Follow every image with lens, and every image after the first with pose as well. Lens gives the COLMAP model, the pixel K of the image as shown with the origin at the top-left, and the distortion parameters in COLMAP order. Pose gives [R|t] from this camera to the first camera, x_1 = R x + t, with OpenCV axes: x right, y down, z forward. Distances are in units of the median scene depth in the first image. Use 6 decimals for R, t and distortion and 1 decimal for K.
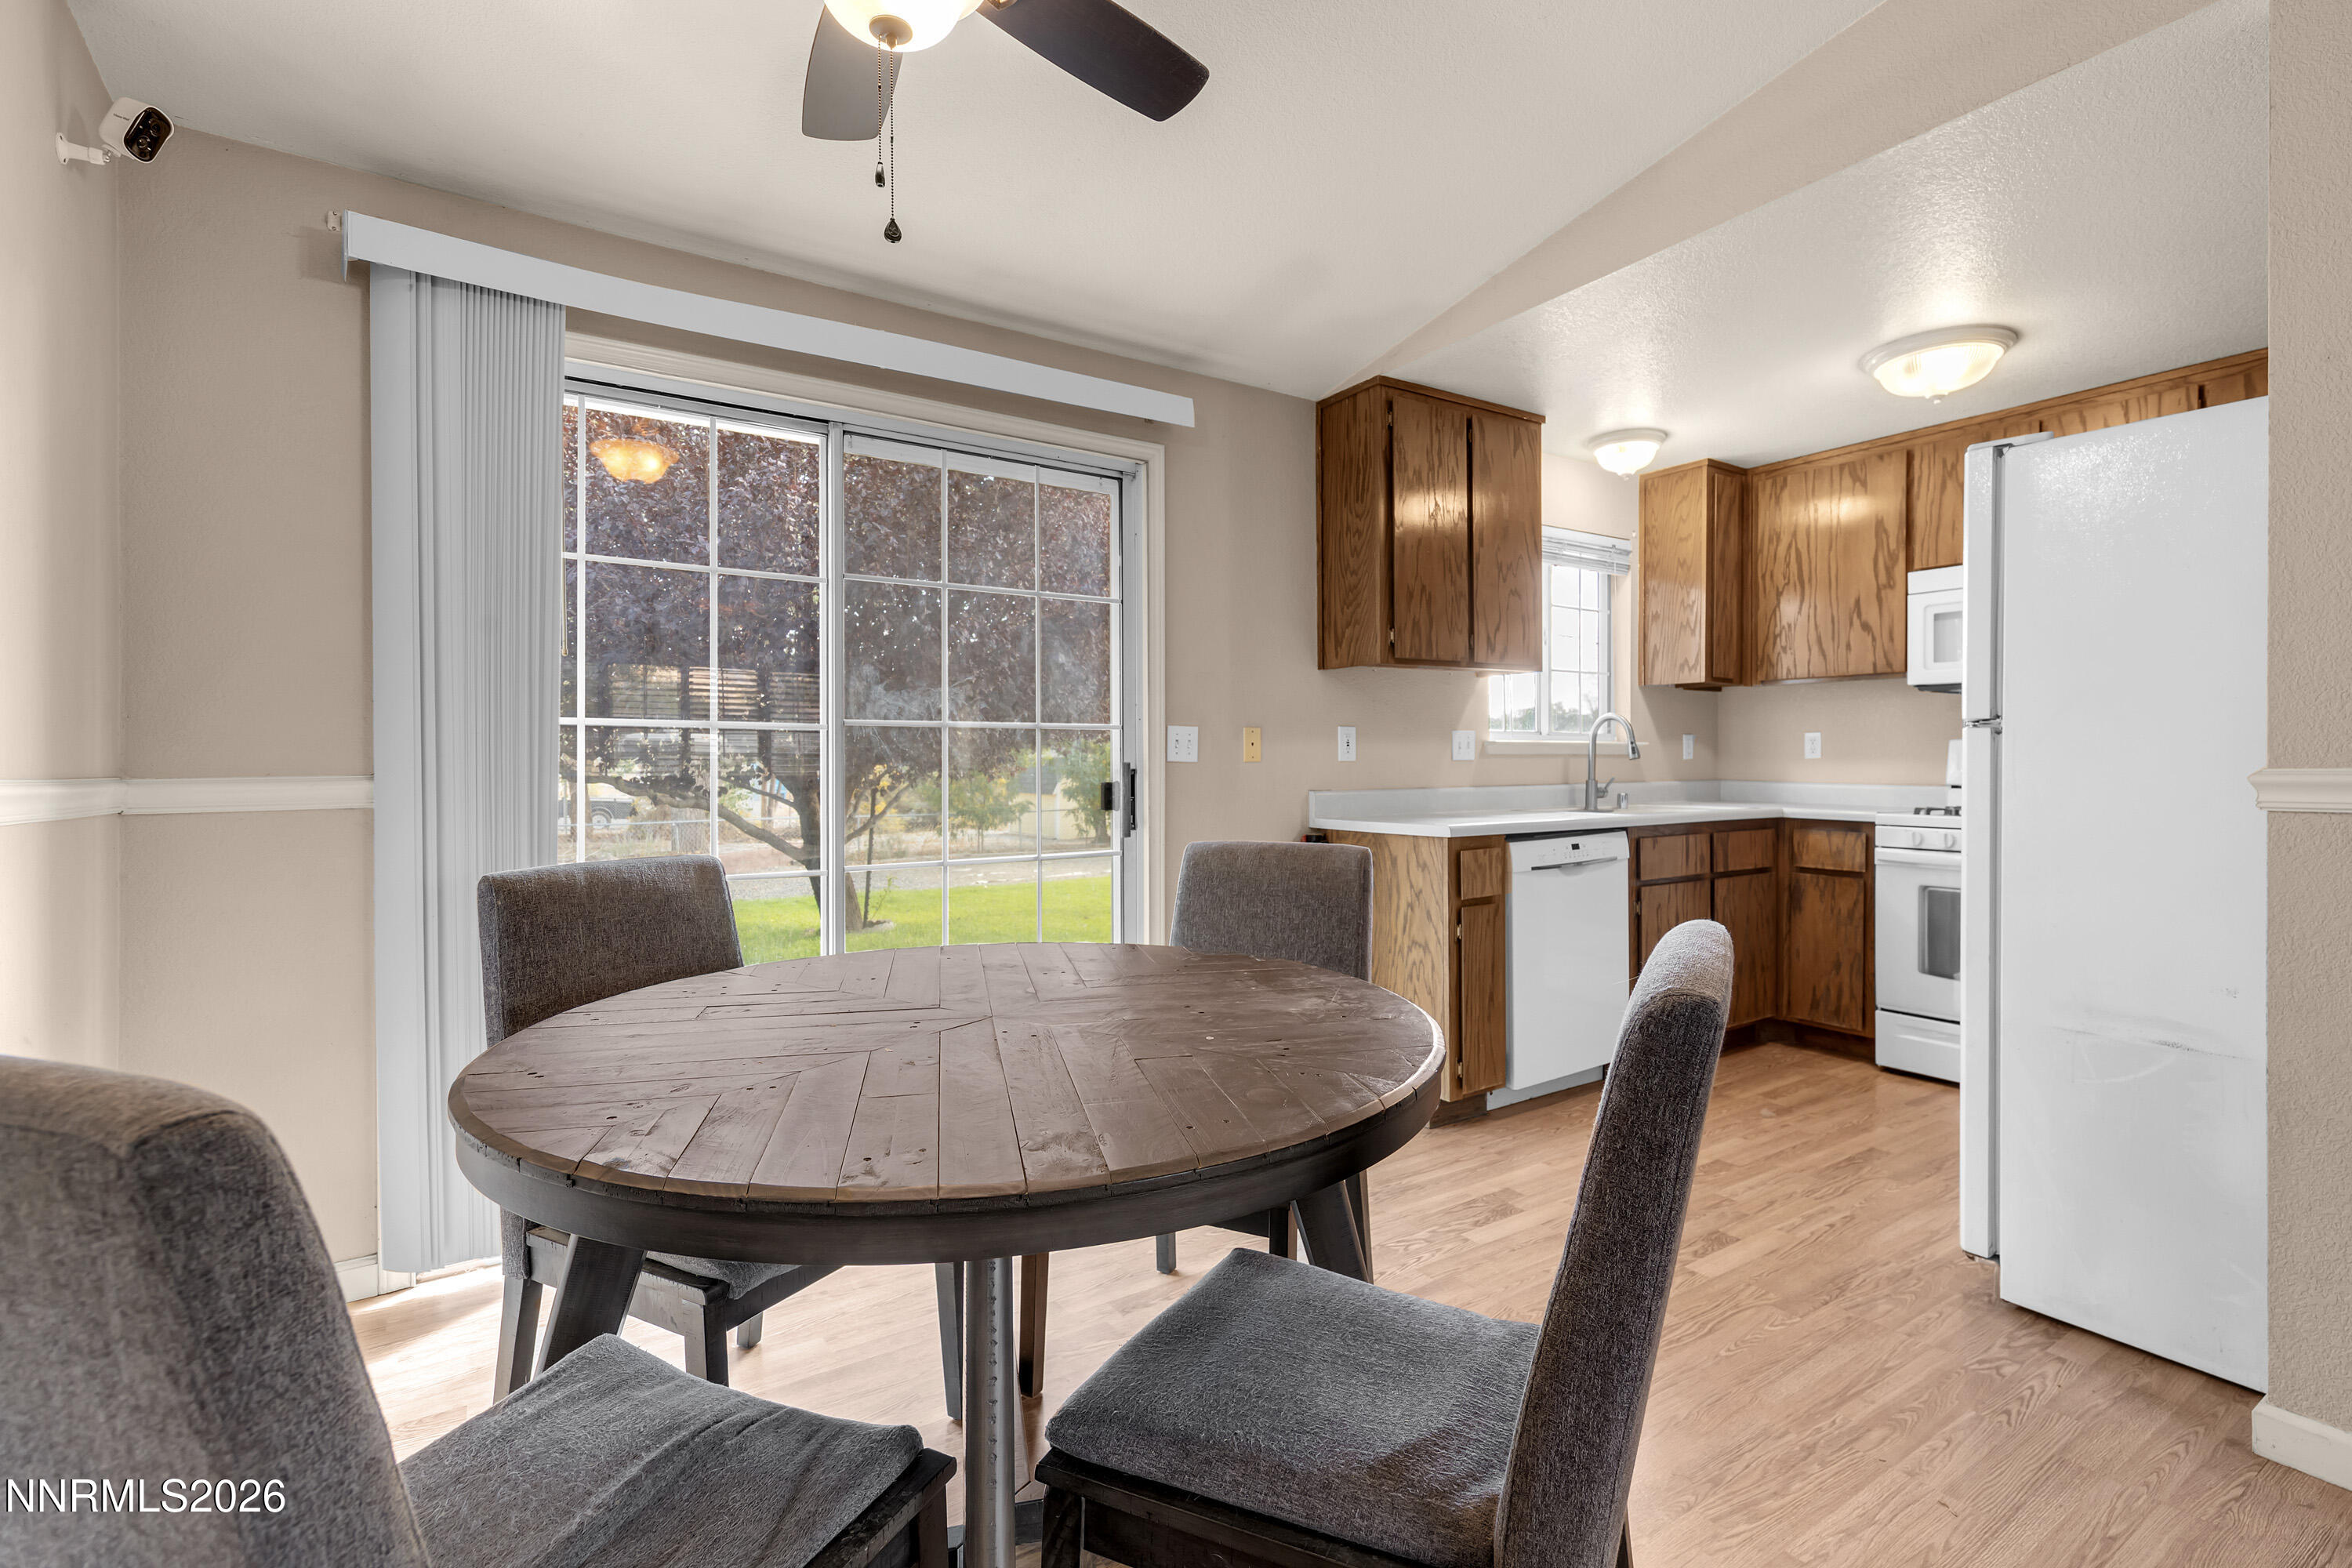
lens RADIAL K [[1054.1, 0, 1180.9], [0, 1054.1, 774.0], [0, 0, 1]] dist [0.000389, 0.000108]
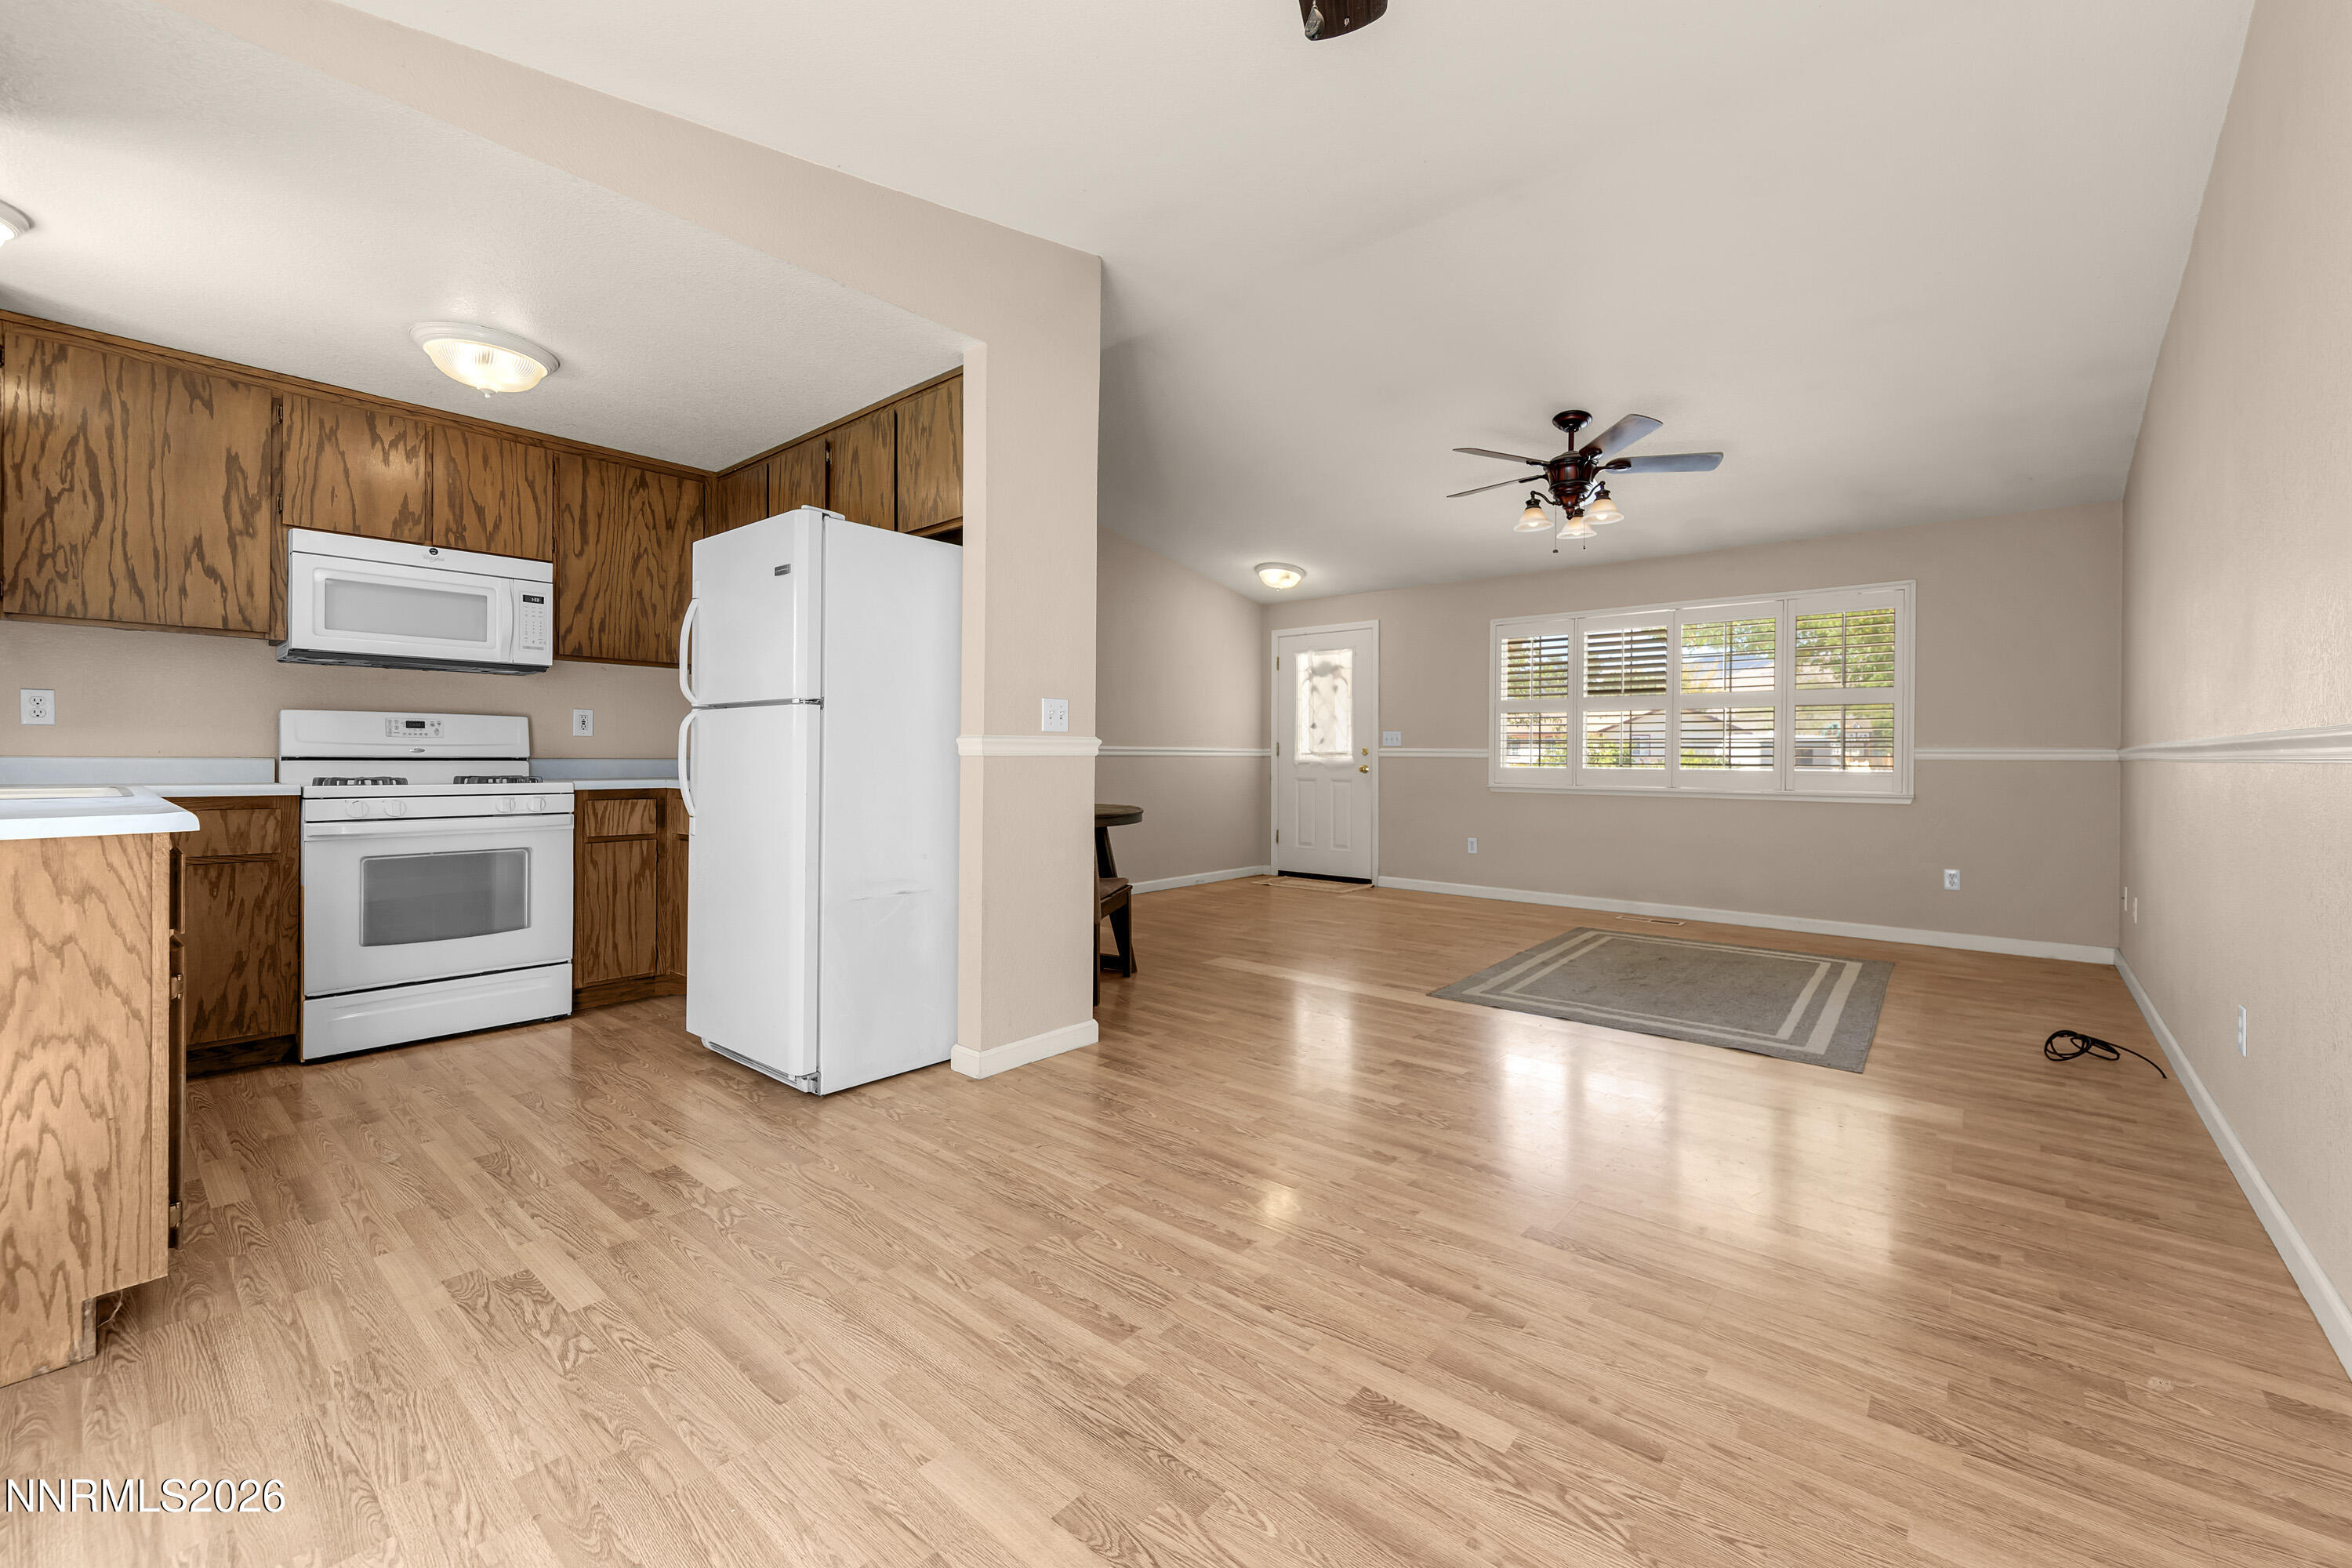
lens RADIAL K [[935.2, 0, 1193.8], [0, 935.2, 776.8], [0, 0, 1]] dist [0.001949, -0.000253]
pose [[-0.293319, -0.015982, 0.955881, -0.342963], [0.006986, 0.999798, 0.018861, 0.019349], [-0.955989, 0.012210, -0.293148, 0.493684]]
